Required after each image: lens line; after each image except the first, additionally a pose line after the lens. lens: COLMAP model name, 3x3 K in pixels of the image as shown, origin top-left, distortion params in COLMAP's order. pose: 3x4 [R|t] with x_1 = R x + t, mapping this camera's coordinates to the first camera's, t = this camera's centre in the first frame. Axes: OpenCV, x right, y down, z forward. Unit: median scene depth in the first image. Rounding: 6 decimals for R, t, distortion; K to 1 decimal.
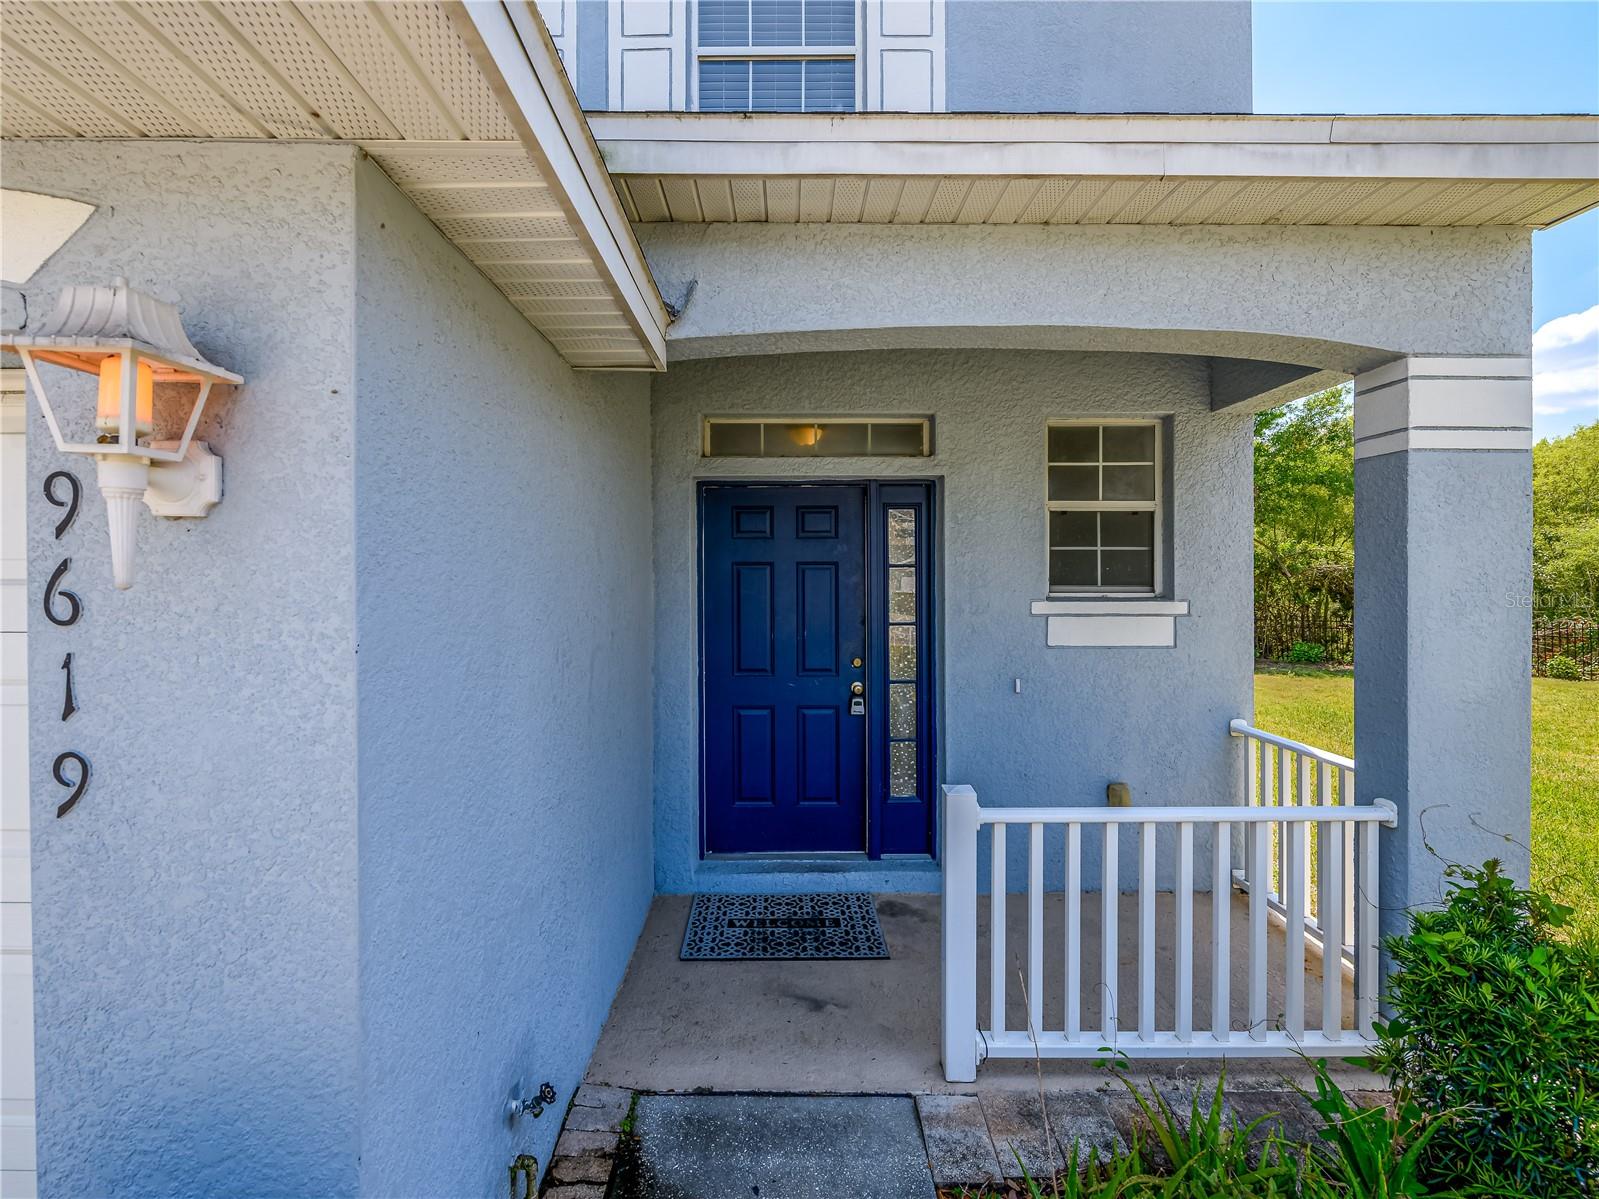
lens RADIAL K [[657.7, 0, 763.5], [0, 657.7, 572.8], [0, 0, 1]] dist [-0.000139, -0.000085]
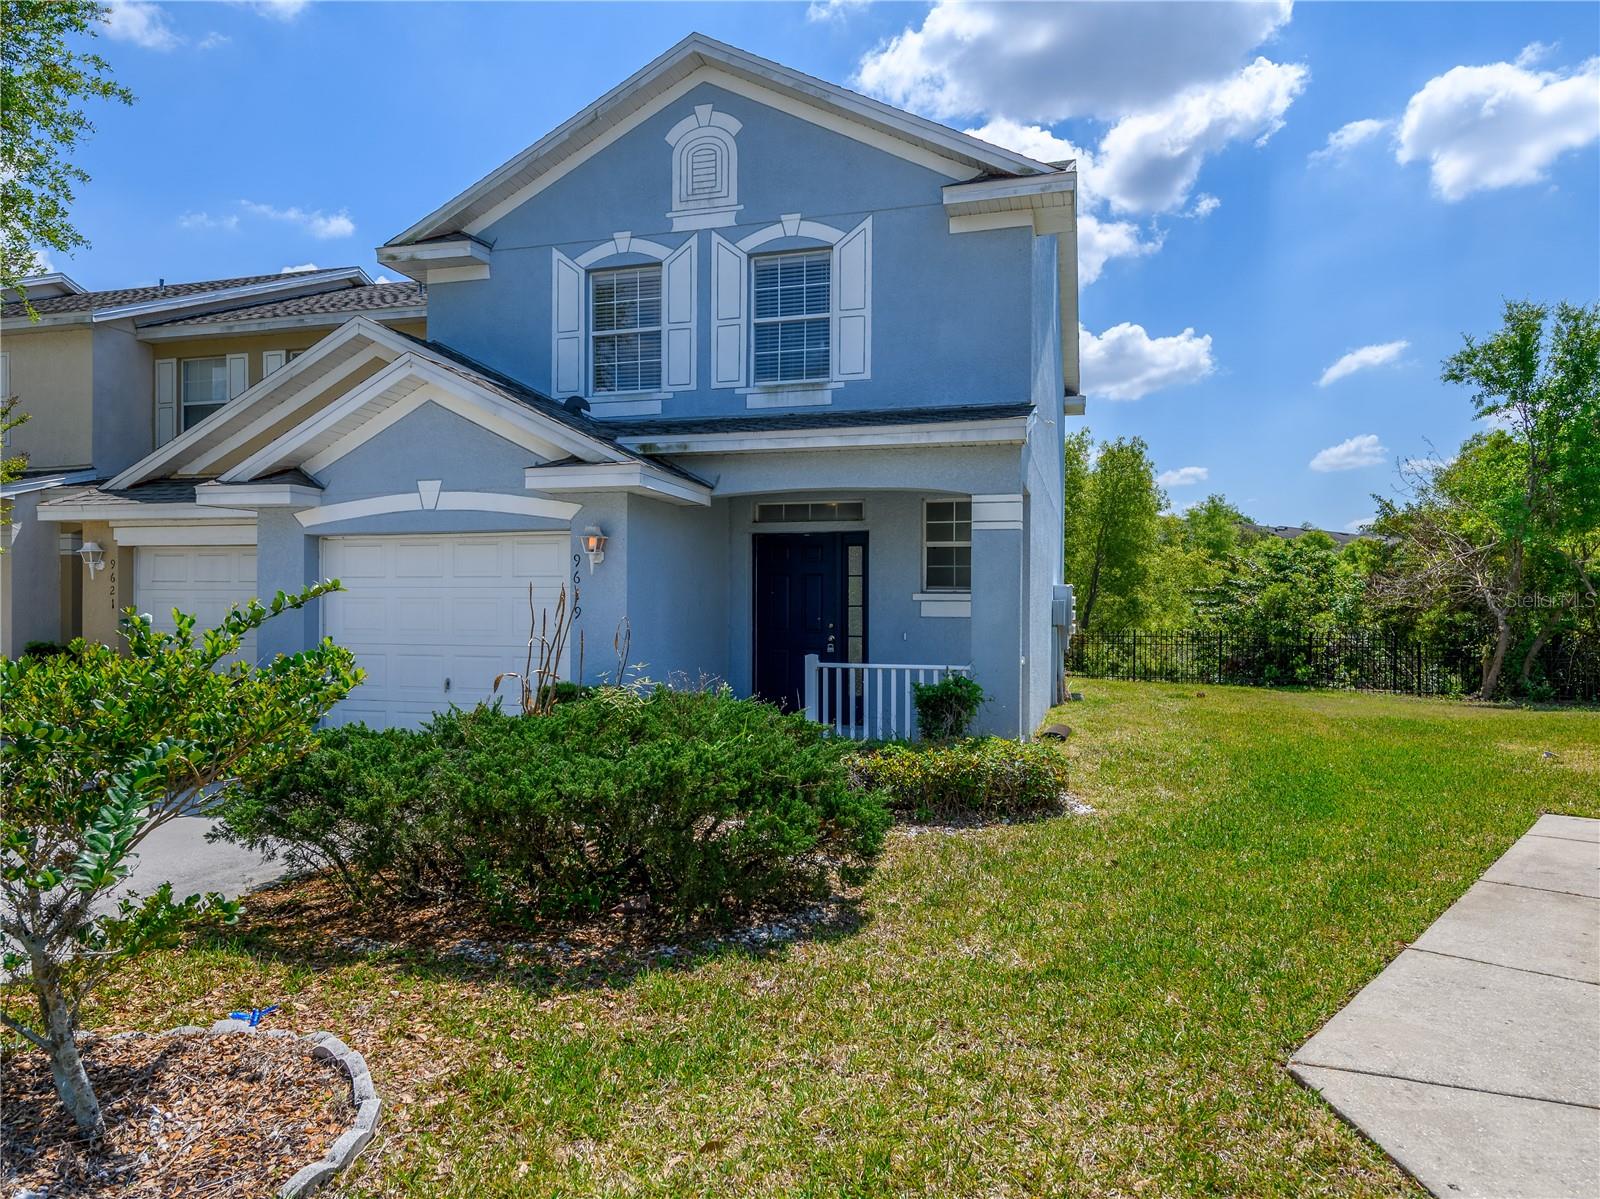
lens RADIAL K [[970.7, 0, 800.0], [0, 970.7, 599.5], [0, 0, 1]] dist [0.004378, 0.000373]
pose [[0.963555, 0.005428, -0.267457, 0.839177], [-0.005373, 0.999985, 0.000937, 0.059118], [0.267458, 0.000534, 0.963569, -1.837018]]
